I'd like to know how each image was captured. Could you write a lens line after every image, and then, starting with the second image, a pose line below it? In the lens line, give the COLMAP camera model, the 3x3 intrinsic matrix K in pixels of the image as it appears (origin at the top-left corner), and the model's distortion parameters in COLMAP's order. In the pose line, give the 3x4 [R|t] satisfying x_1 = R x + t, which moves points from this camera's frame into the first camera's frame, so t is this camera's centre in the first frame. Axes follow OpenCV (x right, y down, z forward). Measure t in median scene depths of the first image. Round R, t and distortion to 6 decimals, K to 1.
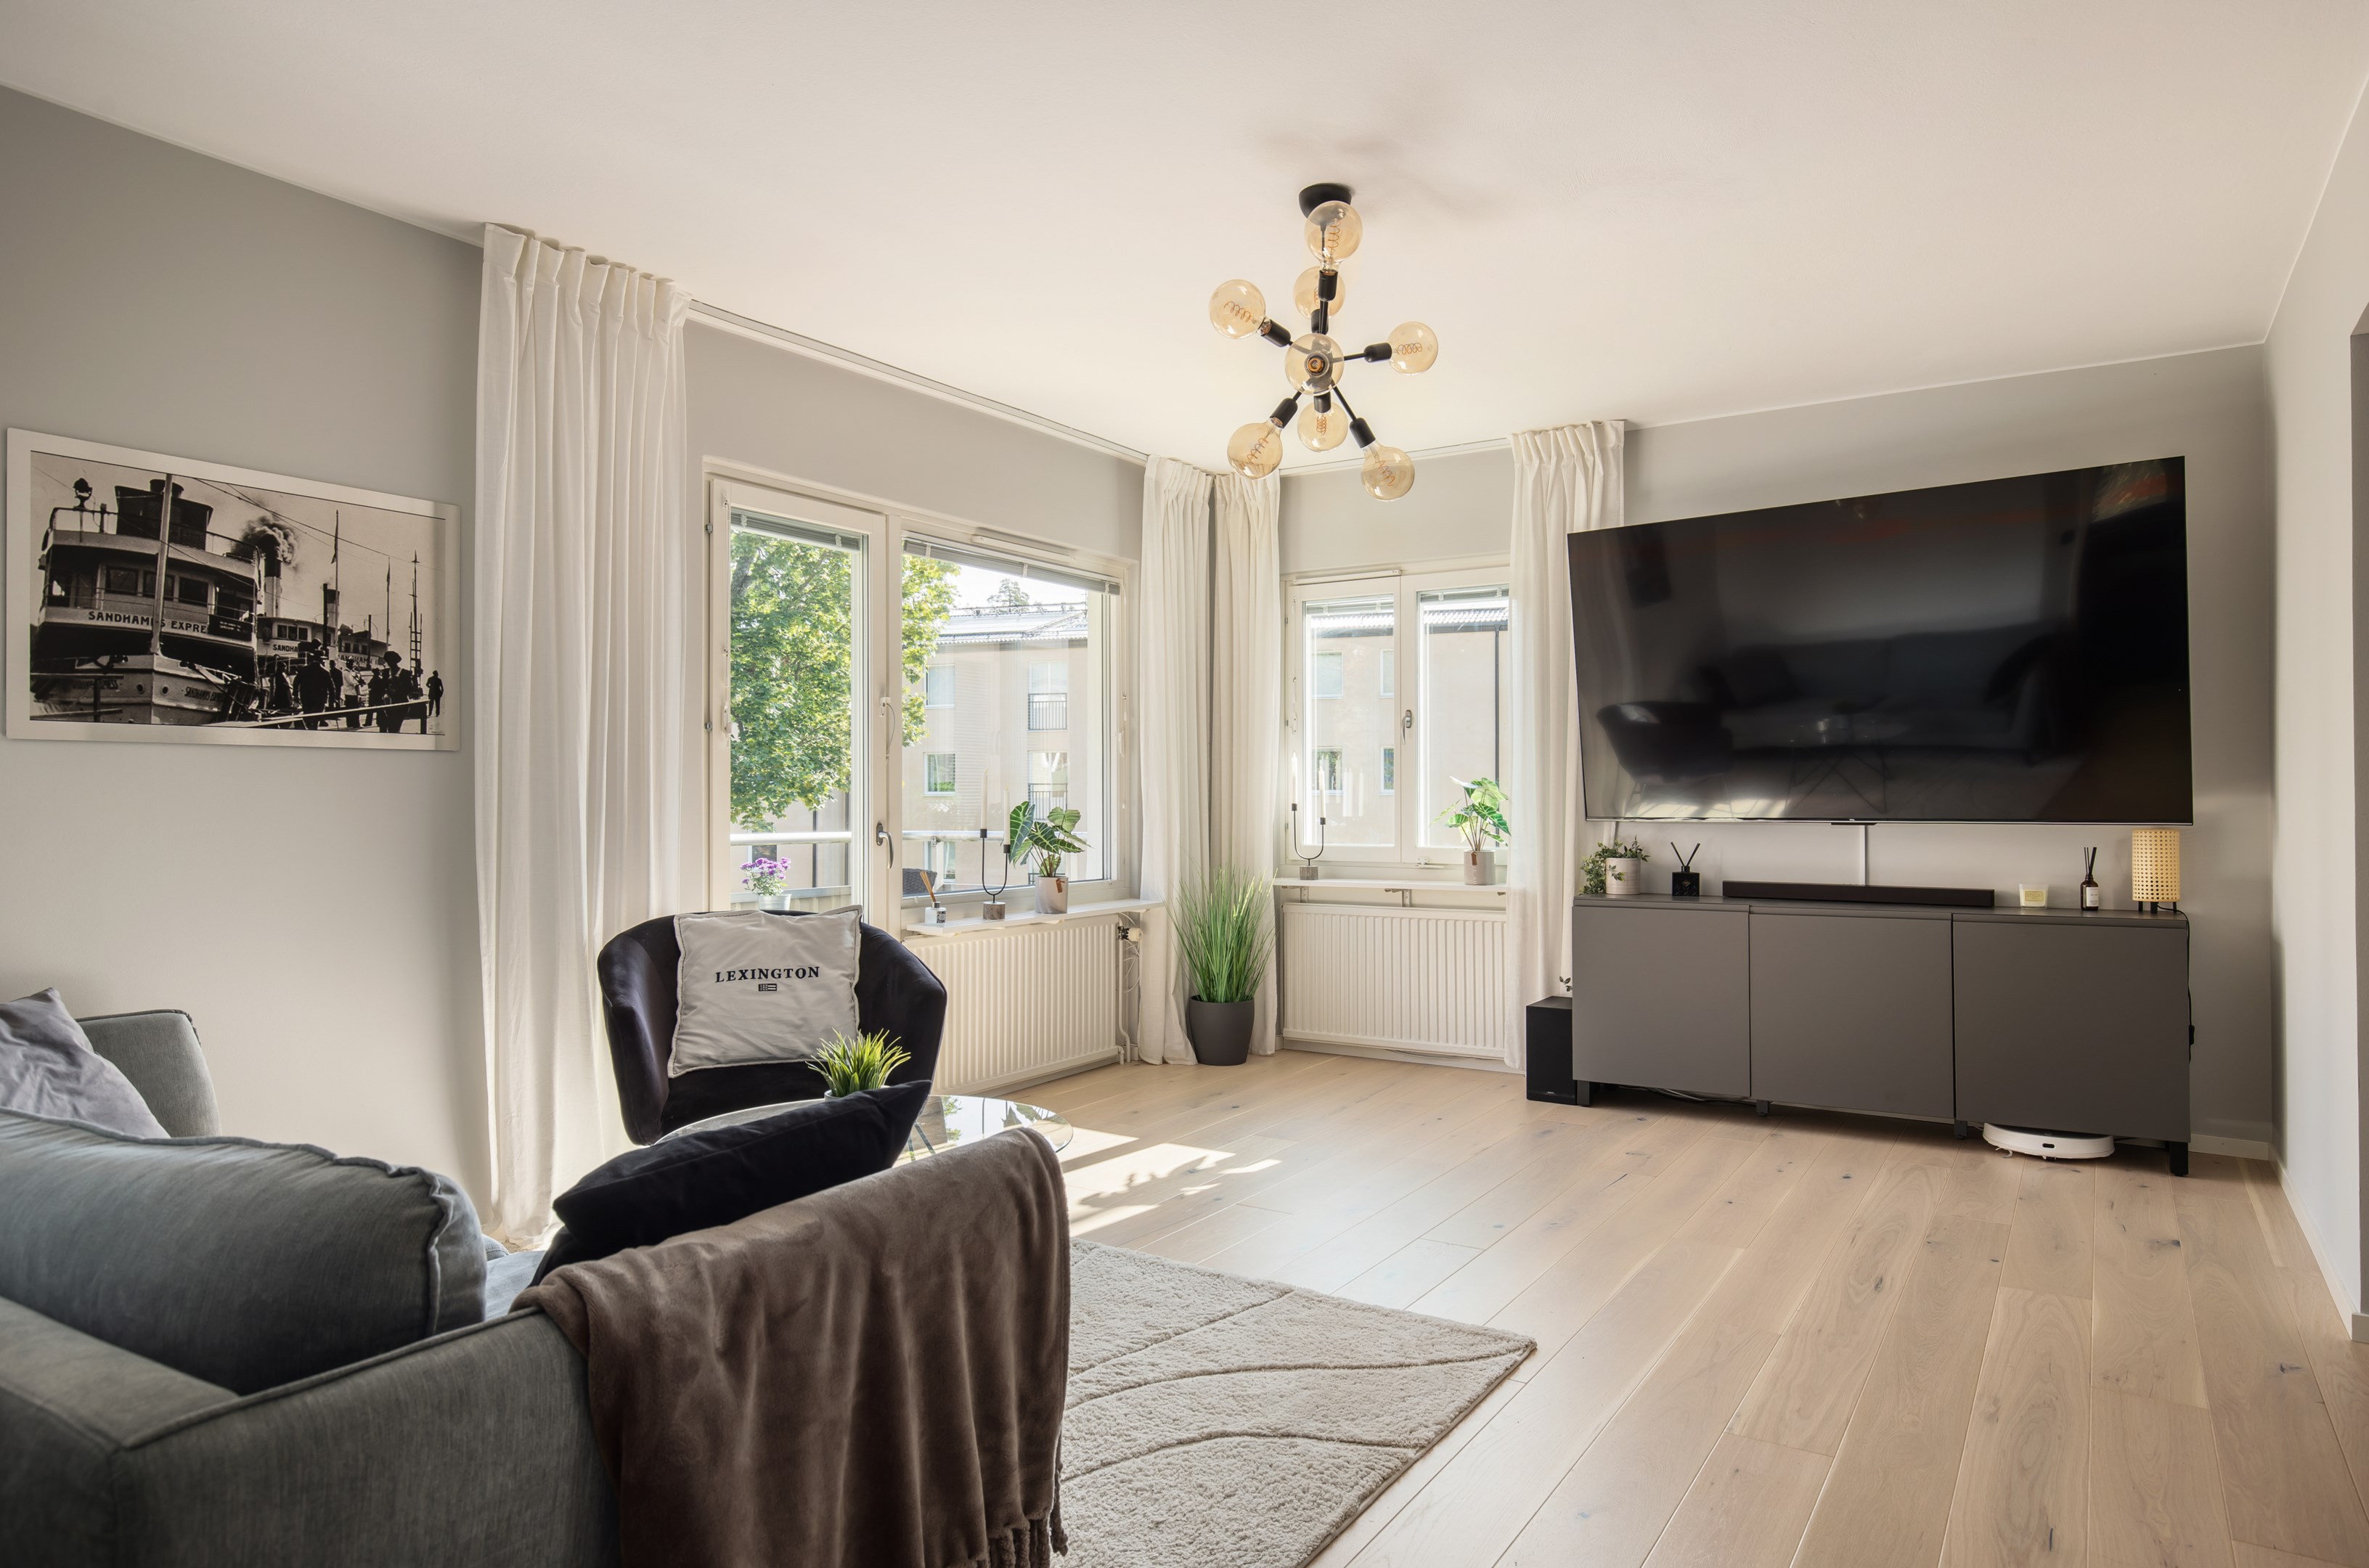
lens RADIAL K [[1432.1, 0, 1197.3], [0, 1432.1, 779.6], [0, 0, 1]] dist [-0.008037, 0.001418]
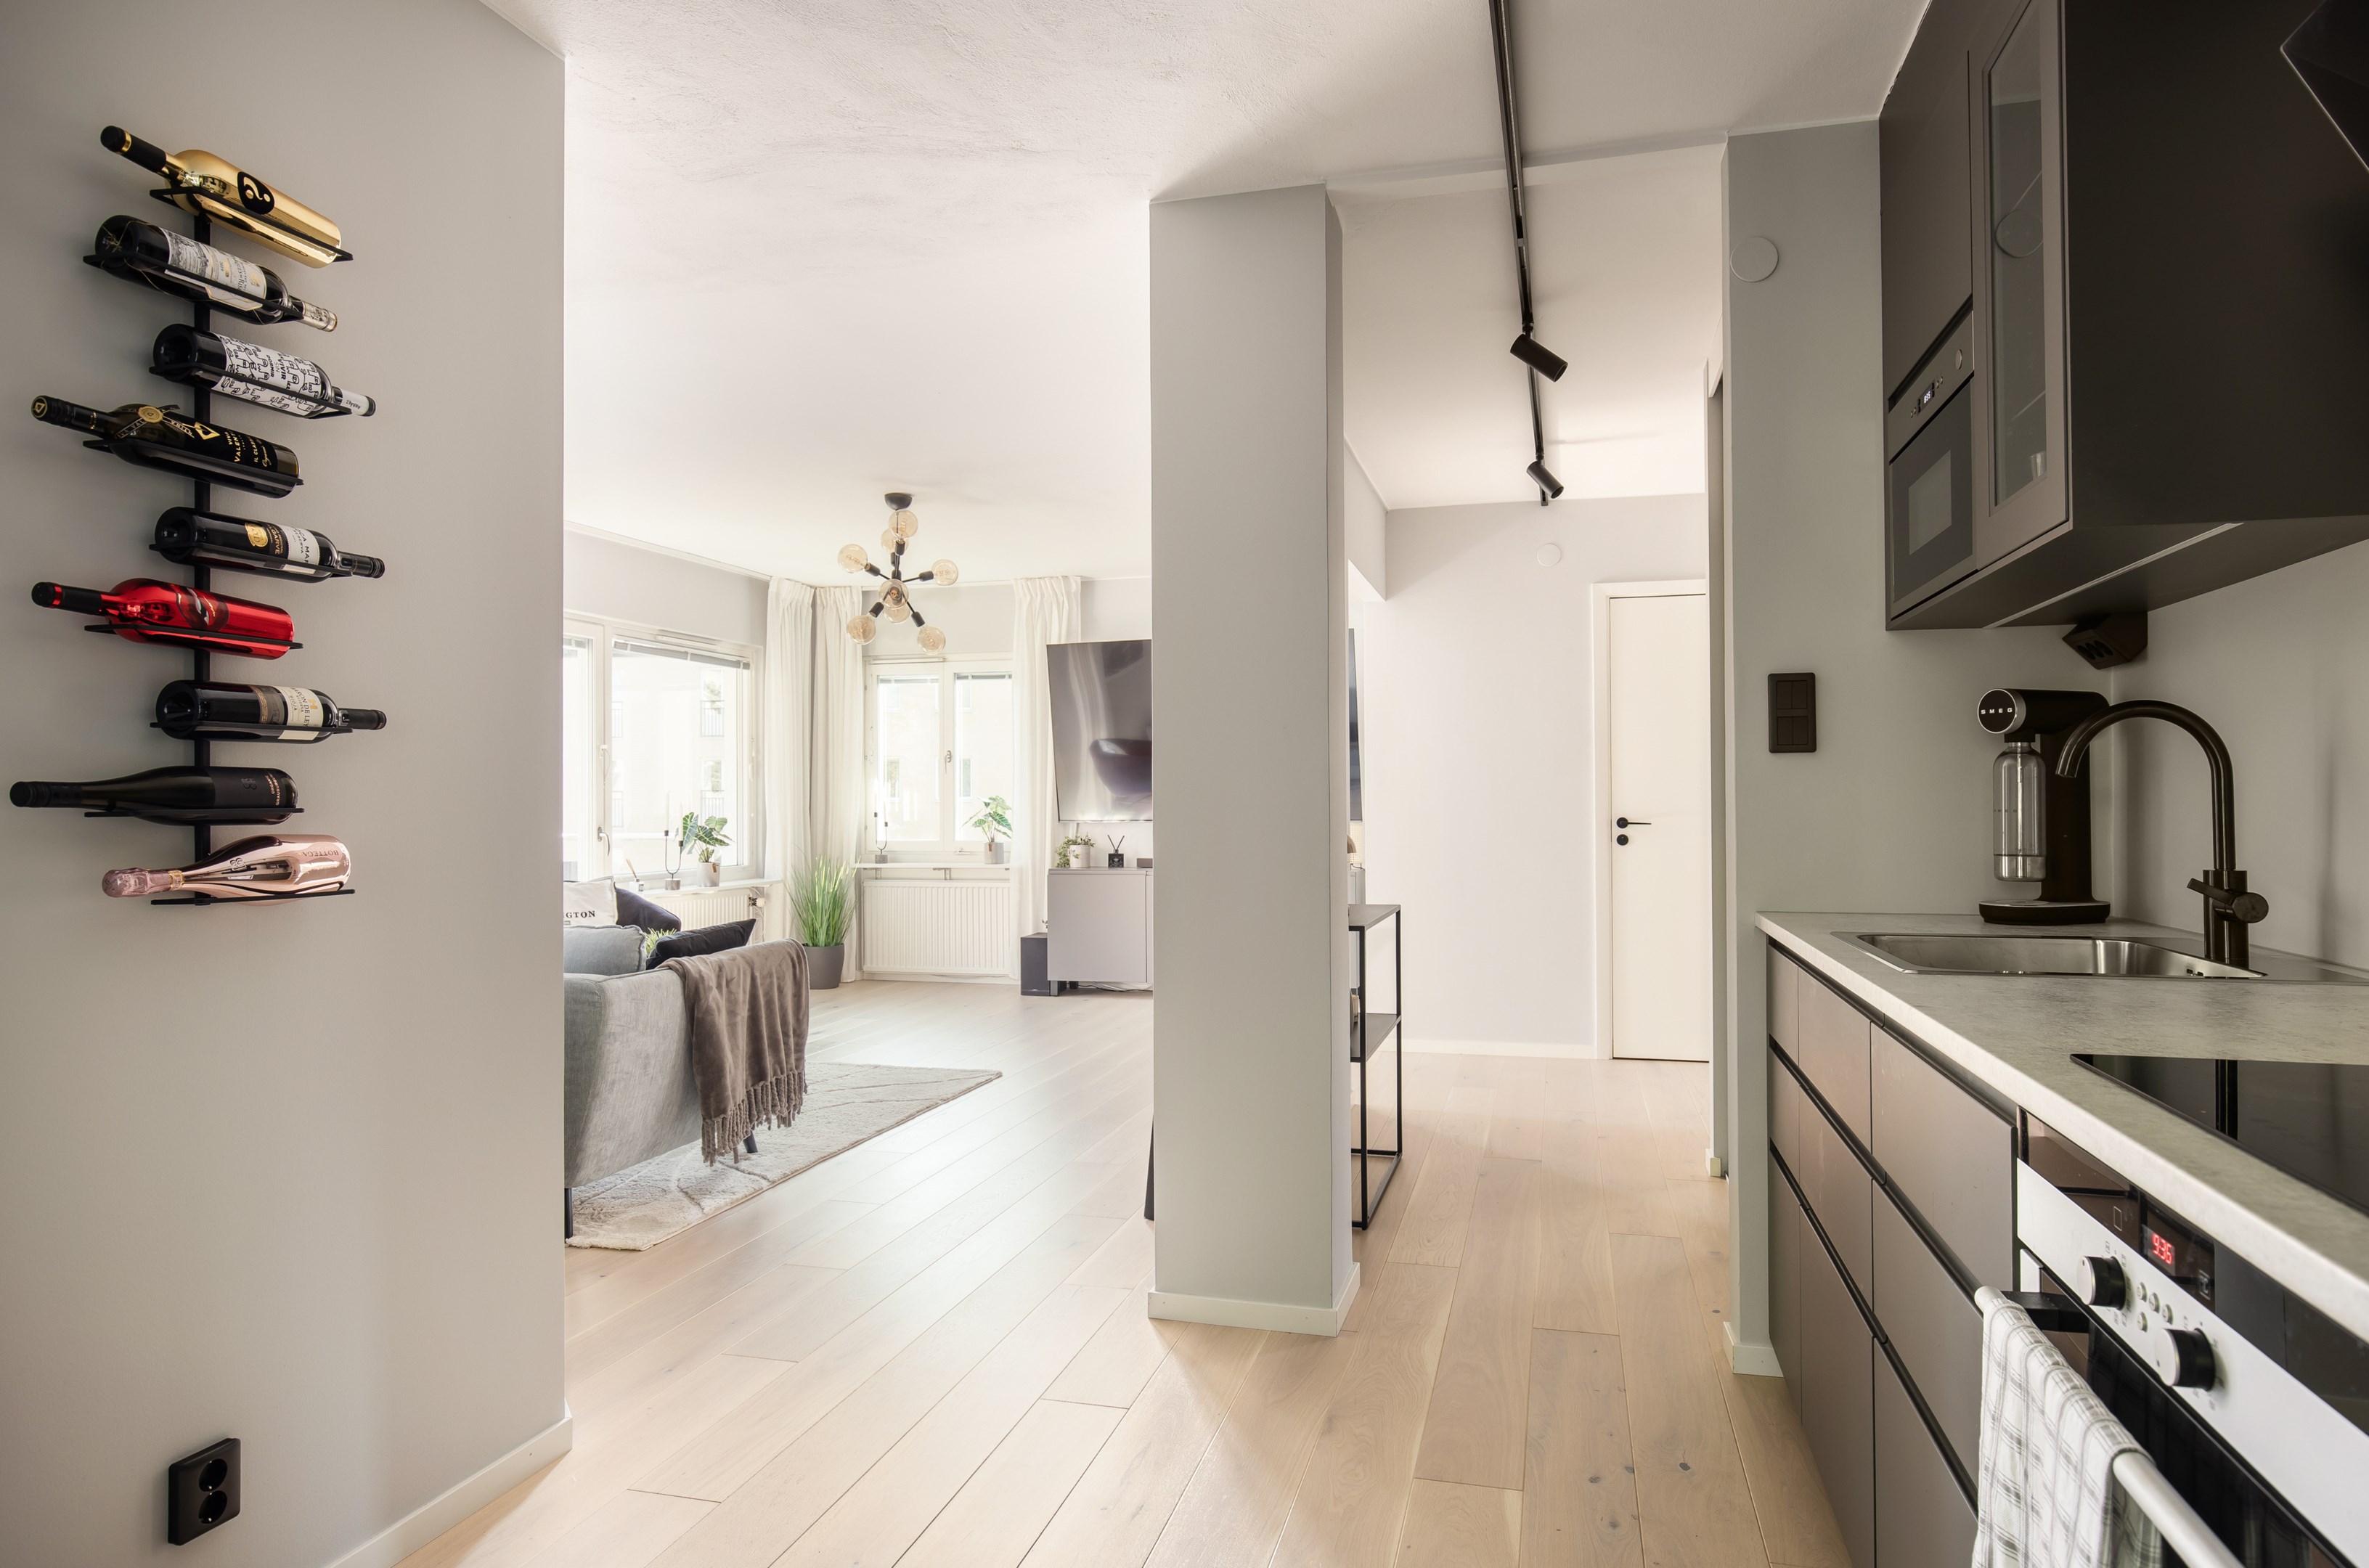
lens RADIAL K [[1432.1, 0, 1188.0], [0, 1432.1, 778.8], [0, 0, 1]] dist [-0.008037, 0.001418]
pose [[0.955085, 0.001861, 0.296325, -0.092012], [-0.000686, 0.999991, -0.004070, -0.019128], [-0.296330, 0.003684, 0.955079, -0.807336]]
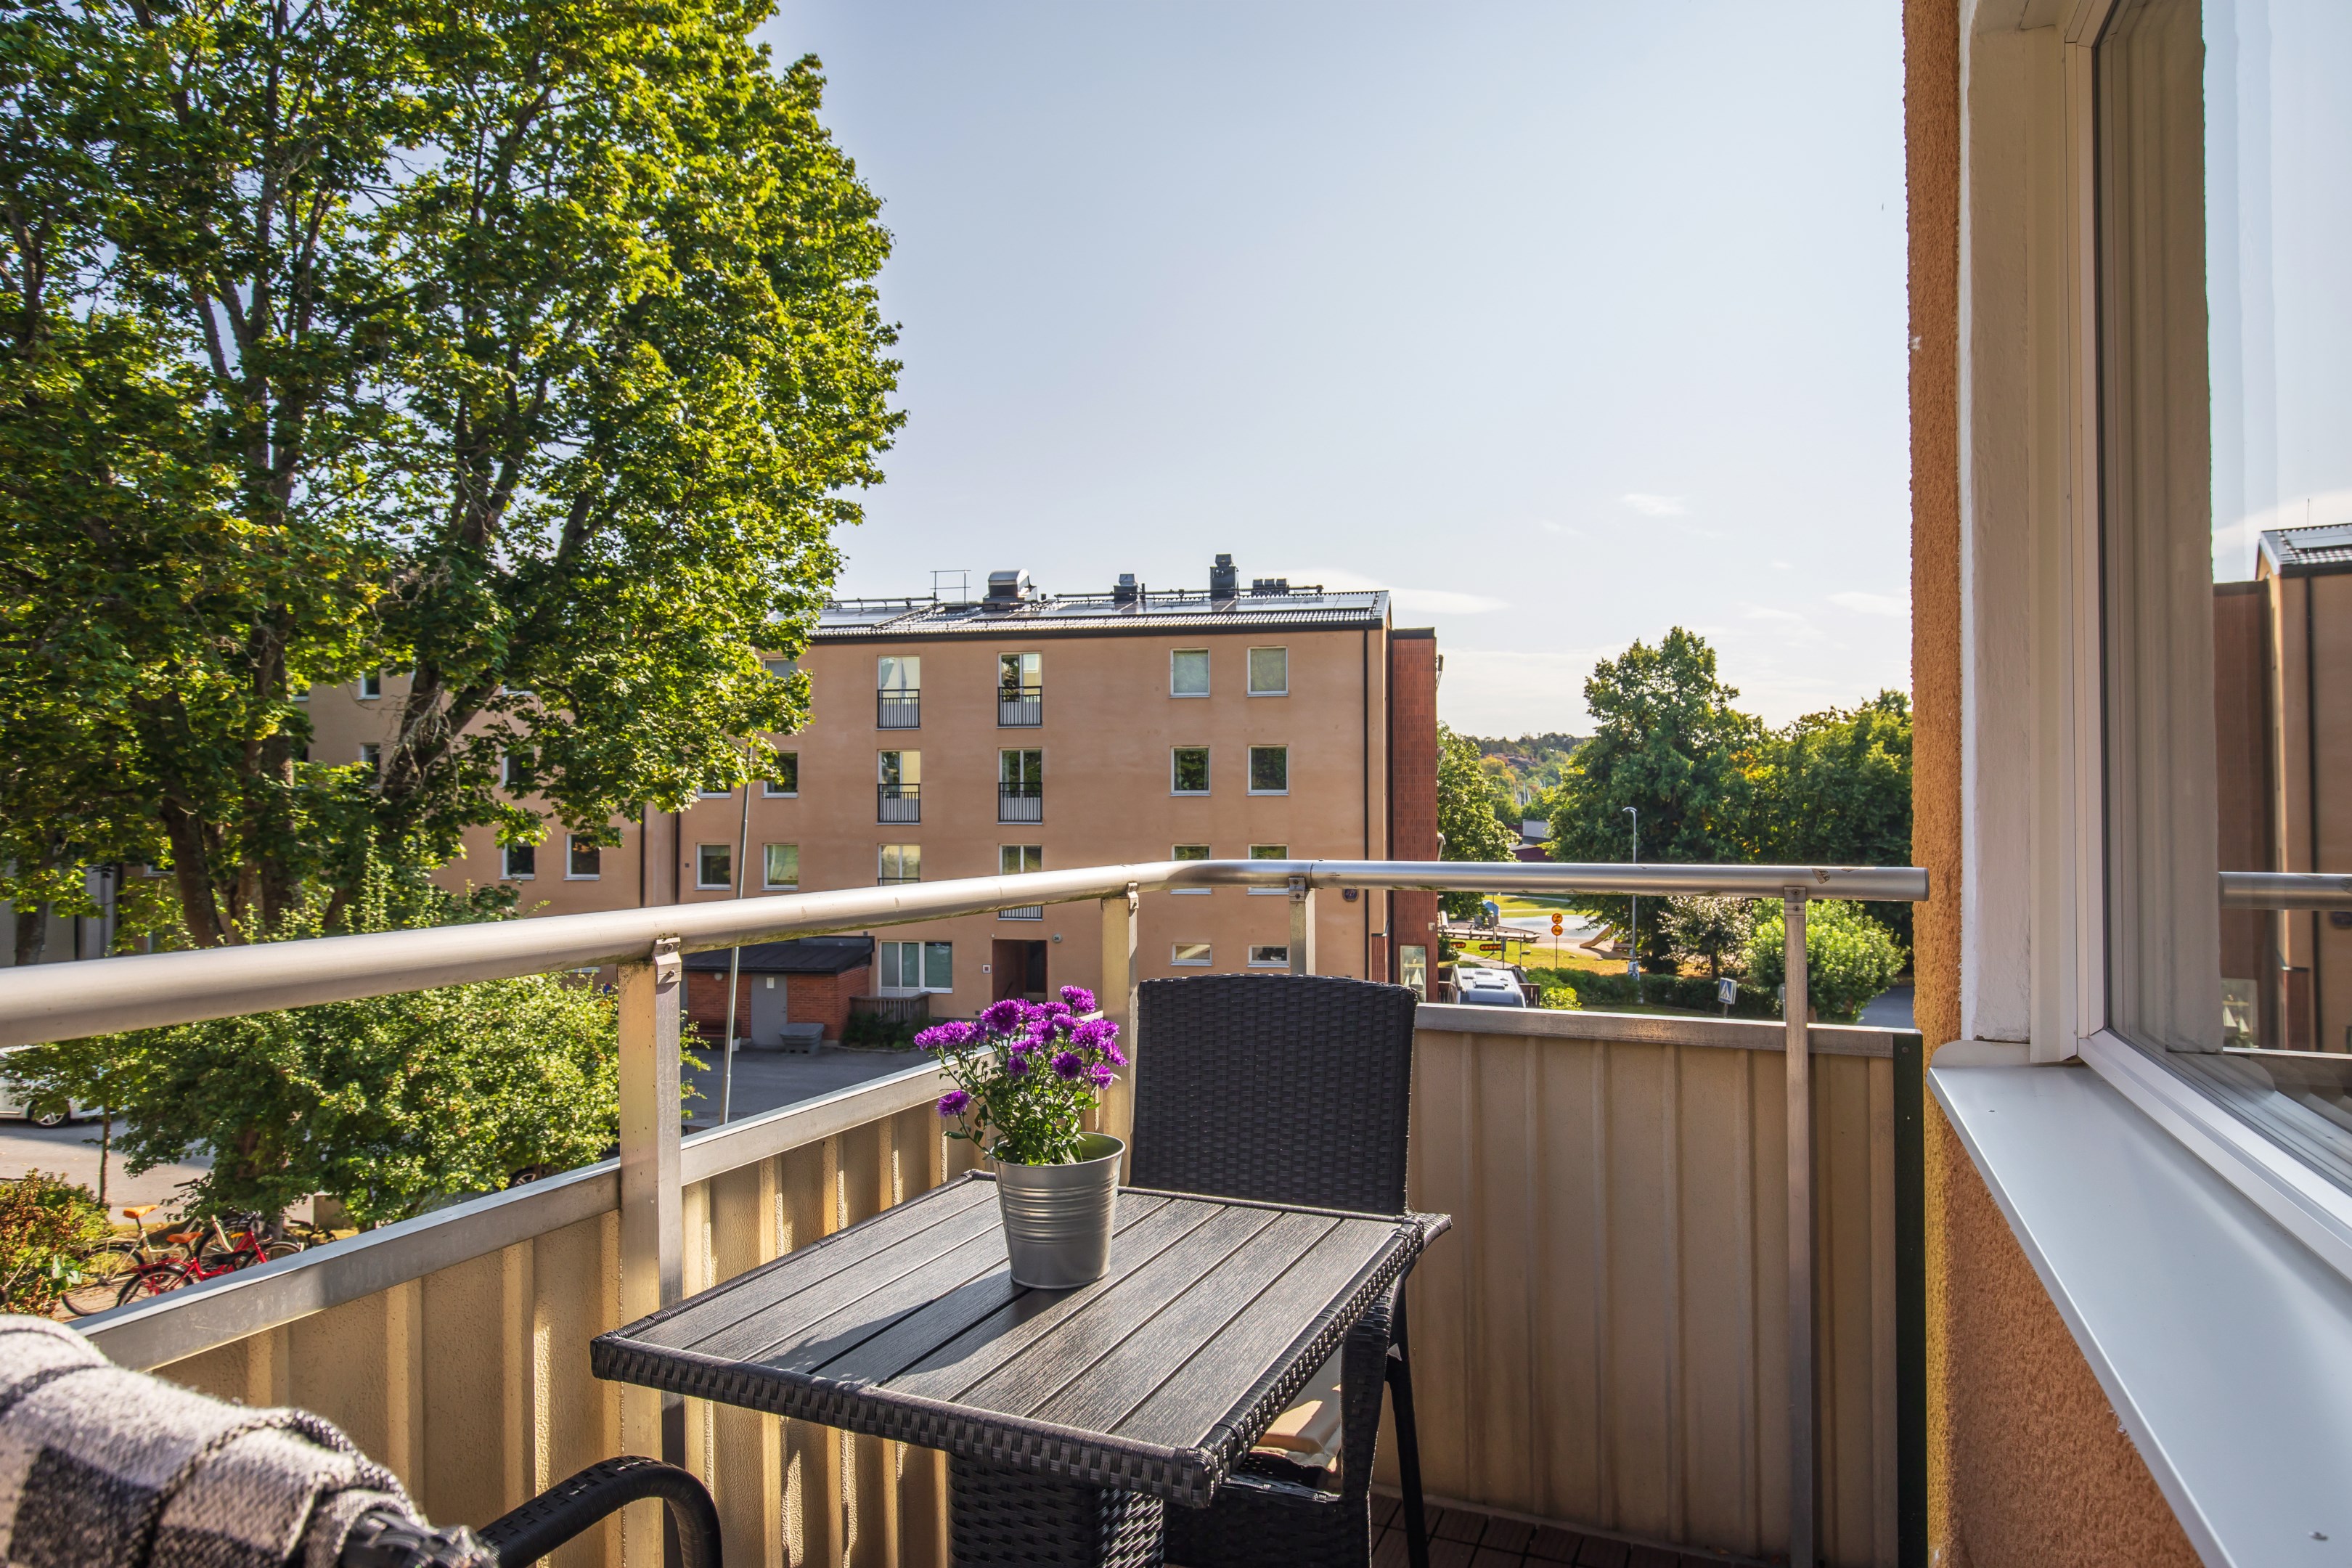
lens RADIAL K [[1331.9, 0, 1180.1], [0, 1331.9, 787.7], [0, 0, 1]] dist [-0.002490, -0.000328]
pose [[0.990459, 0.000755, 0.137806, -0.104864], [-0.001089, 0.999997, 0.002347, 0.006382], [-0.137804, -0.002475, 0.990456, 0.256369]]
